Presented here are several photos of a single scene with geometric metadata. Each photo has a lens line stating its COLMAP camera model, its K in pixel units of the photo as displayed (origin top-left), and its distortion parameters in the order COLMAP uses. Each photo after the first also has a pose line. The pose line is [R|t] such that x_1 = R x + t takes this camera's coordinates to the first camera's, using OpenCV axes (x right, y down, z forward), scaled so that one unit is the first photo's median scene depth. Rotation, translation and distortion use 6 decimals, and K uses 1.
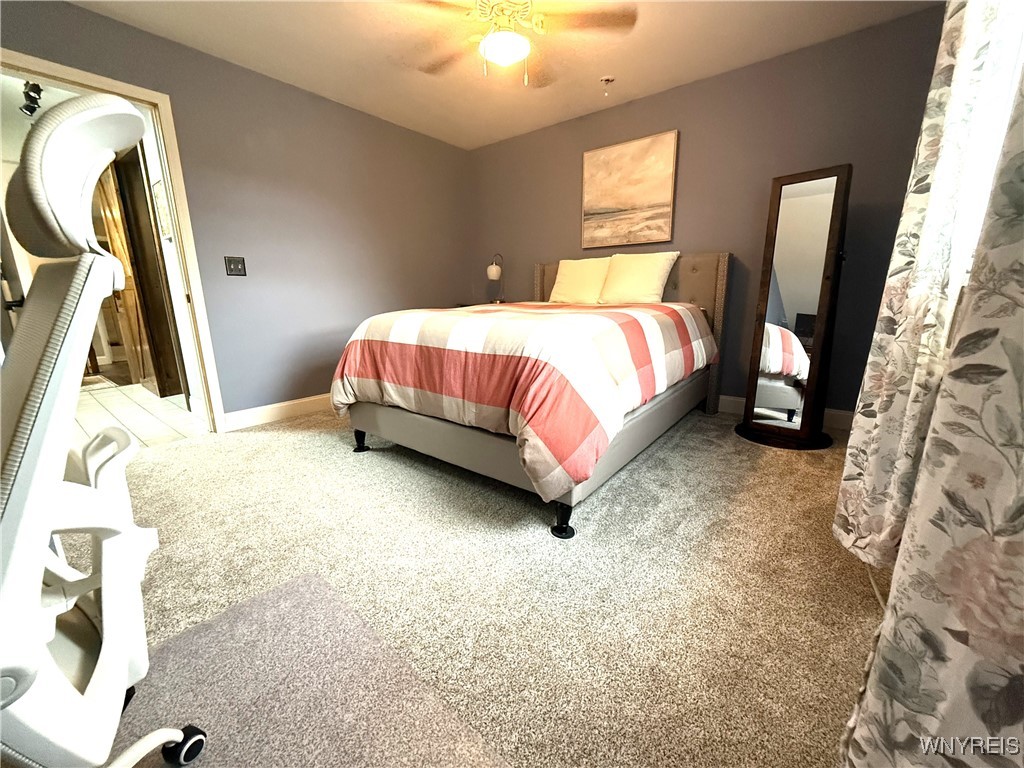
lens RADIAL K [[408.9, 0, 512.7], [0, 408.9, 382.6], [0, 0, 1]] dist [0.001523, -0.000187]
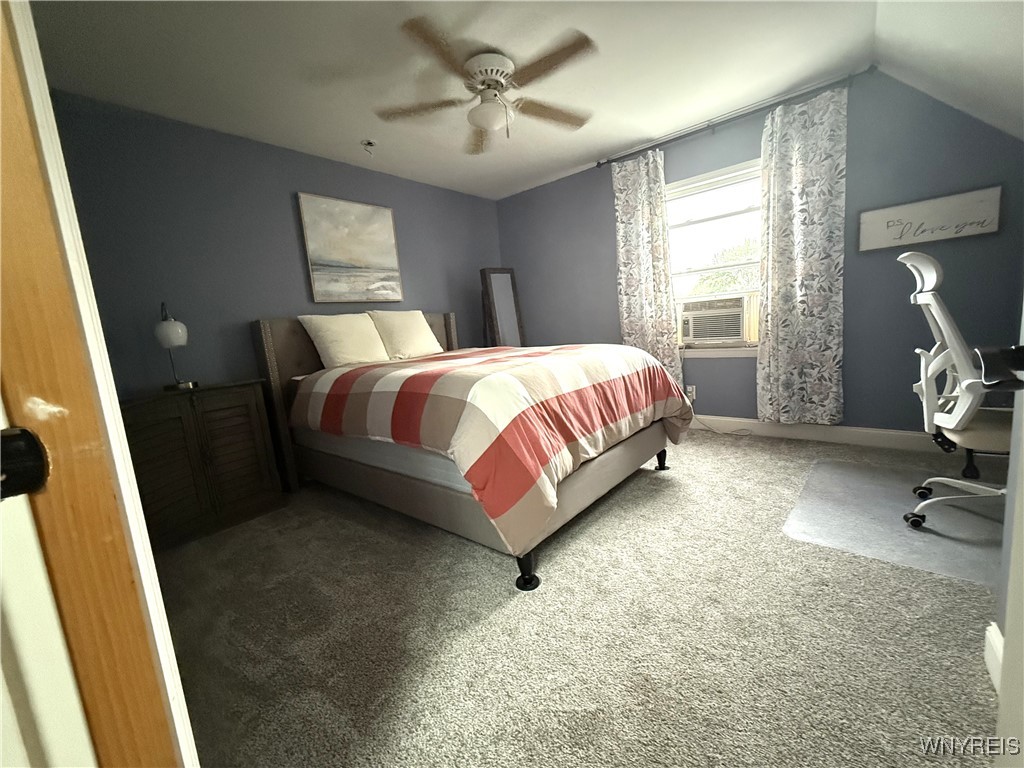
lens RADIAL K [[408.9, 0, 513.6], [0, 408.9, 385.4], [0, 0, 1]] dist [0.001523, -0.000187]
pose [[0.035603, -0.133556, 0.990402, -0.743445], [0.302811, 0.945883, 0.116667, -0.160472], [-0.952385, 0.295751, 0.074119, 0.675643]]
